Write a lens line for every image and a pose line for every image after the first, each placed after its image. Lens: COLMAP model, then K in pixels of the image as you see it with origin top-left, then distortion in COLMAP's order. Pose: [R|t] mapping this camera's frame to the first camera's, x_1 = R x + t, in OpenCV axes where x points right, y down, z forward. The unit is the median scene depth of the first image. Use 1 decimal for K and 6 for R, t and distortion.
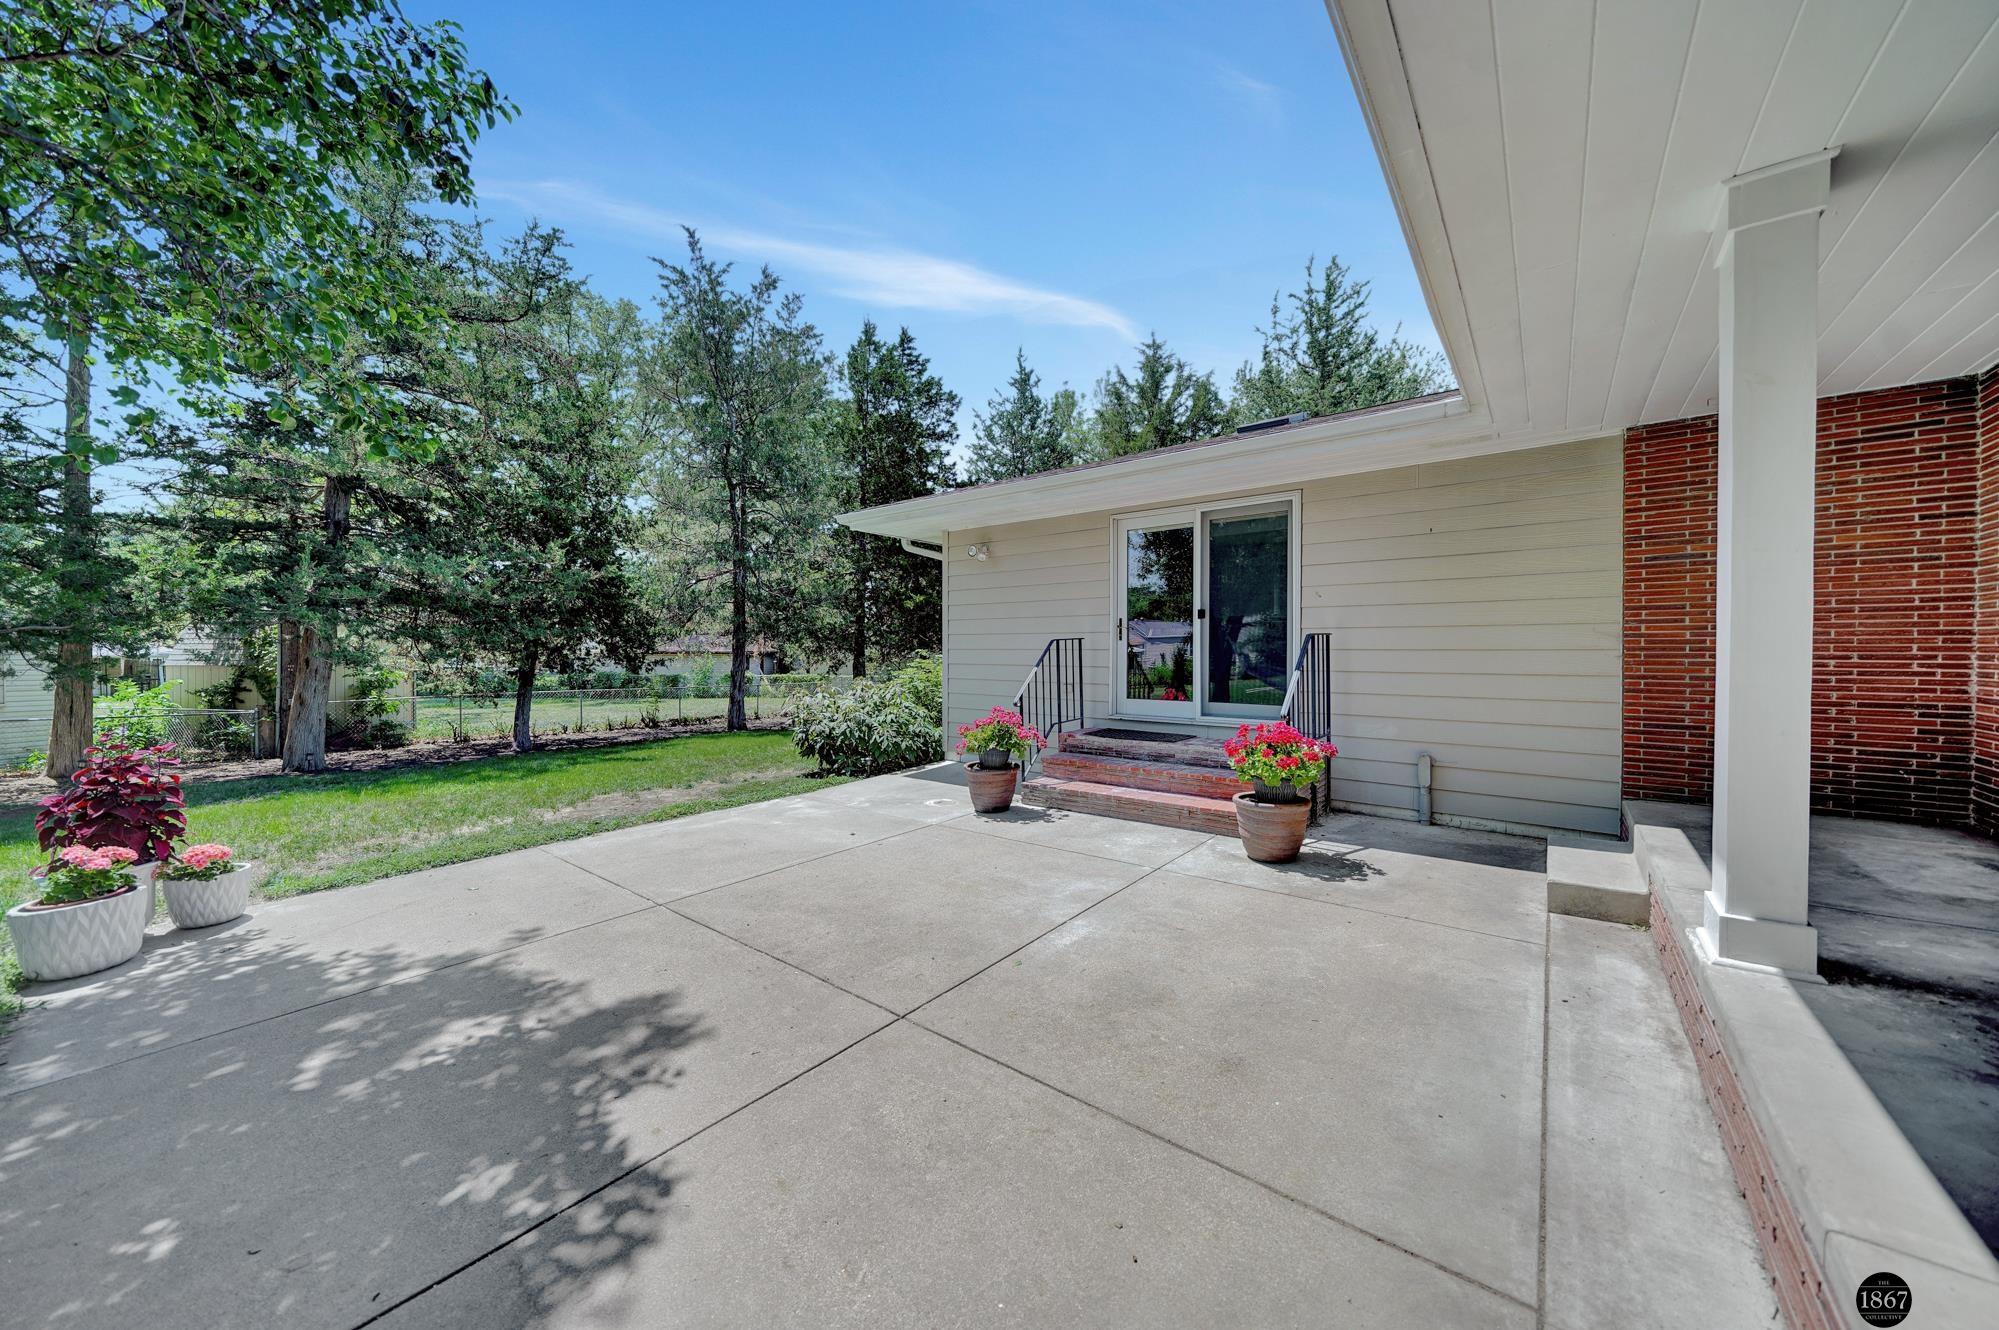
lens RADIAL K [[691.2, 0, 998.9], [0, 691.2, 661.9], [0, 0, 1]] dist [-0.000879, -0.000525]
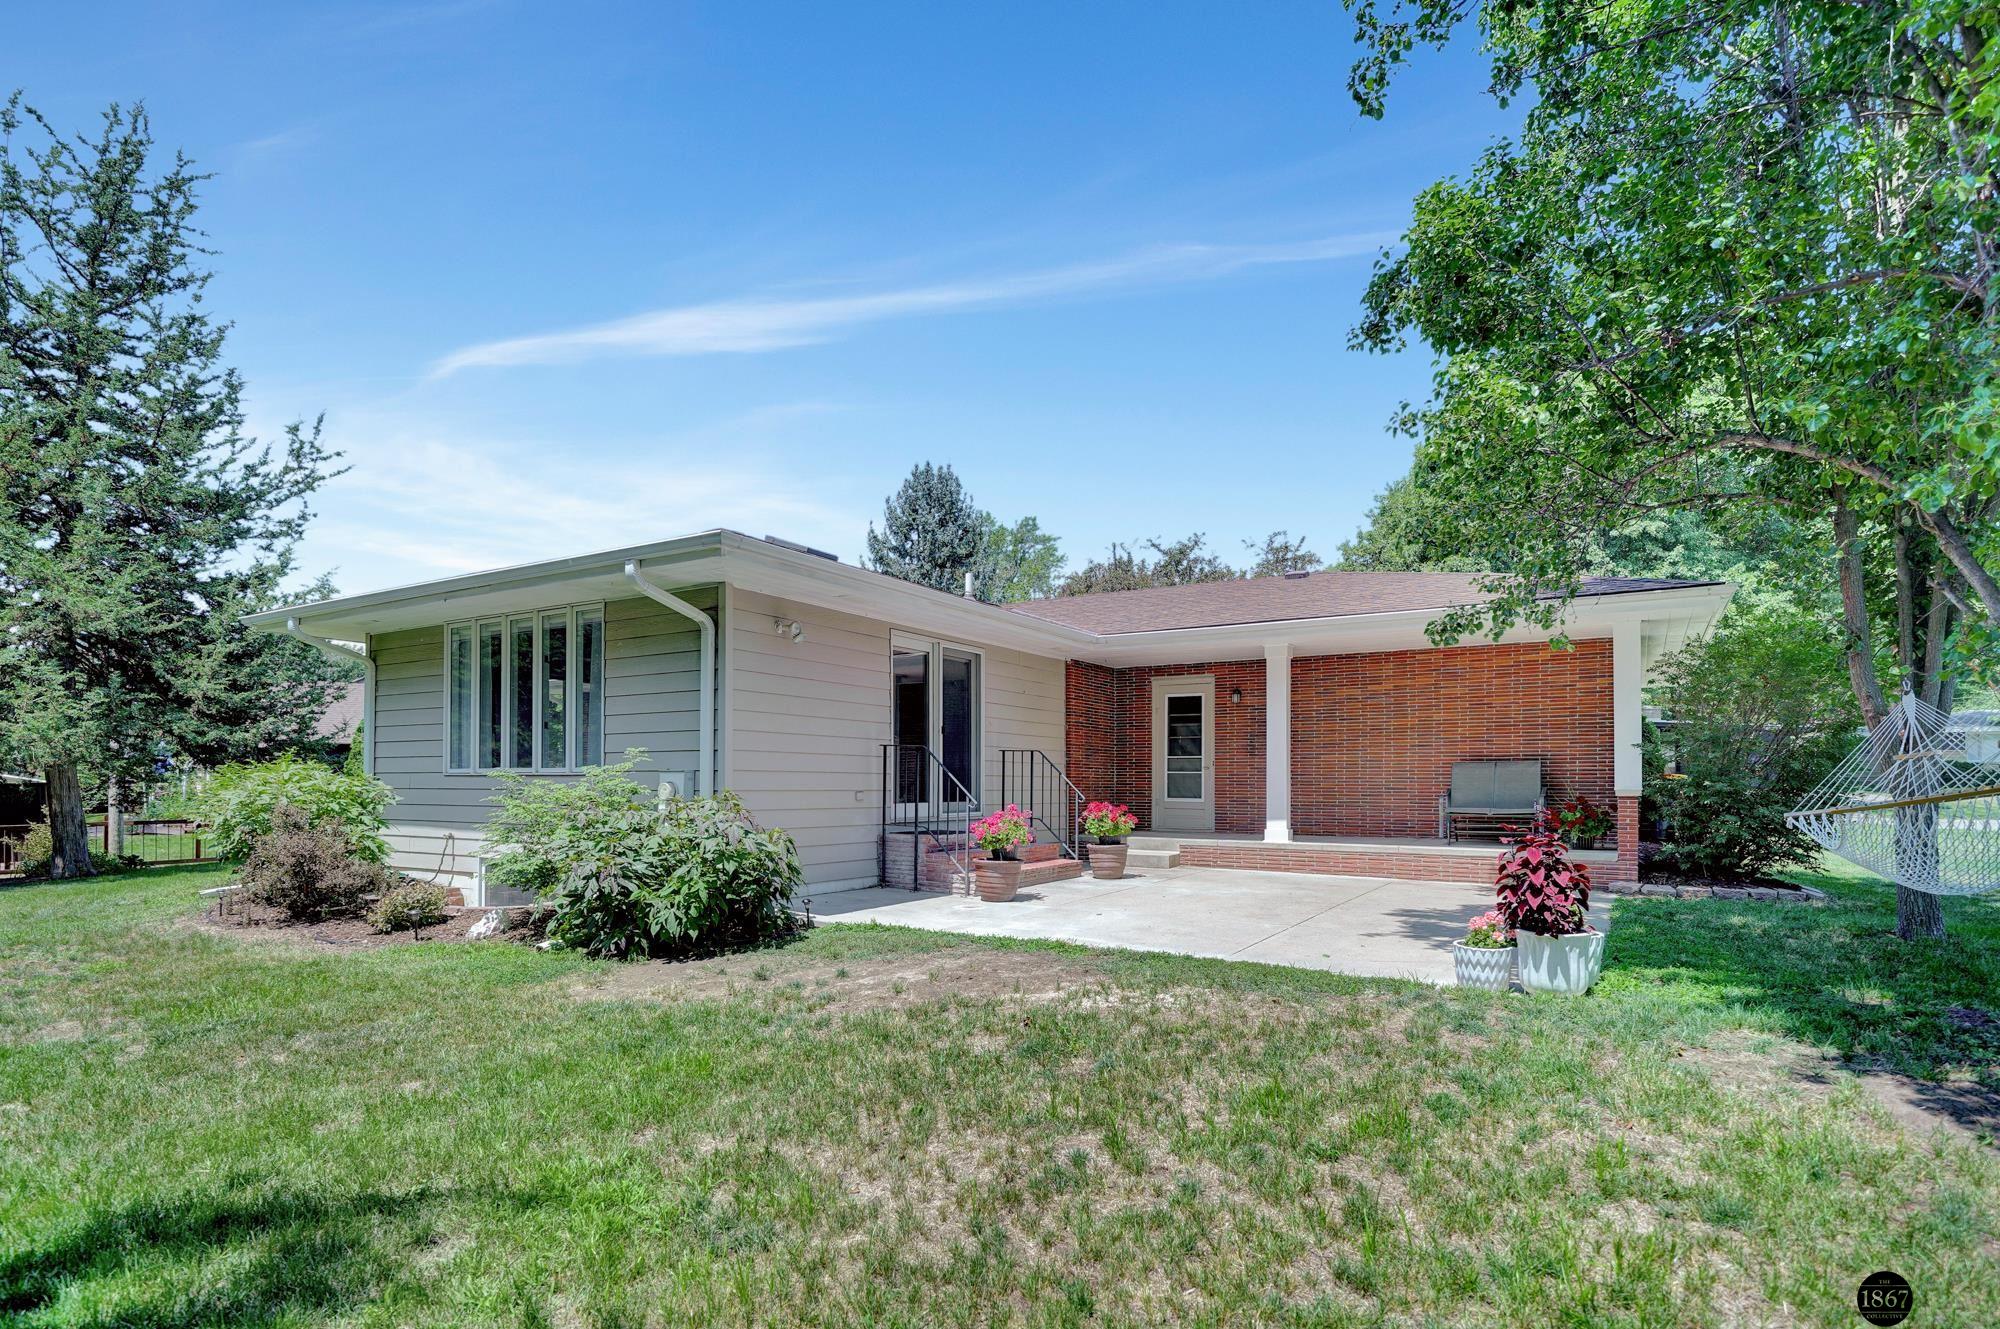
lens RADIAL K [[1029.4, 0, 991.3], [0, 1029.4, 764.4], [0, 0, 1]] dist [-0.001212, -0.000469]
pose [[-0.121206, 0.019085, 0.992444, -2.664039], [0.013519, 0.999754, -0.017575, 0.043384], [-0.992535, 0.011286, -0.121434, 1.964775]]
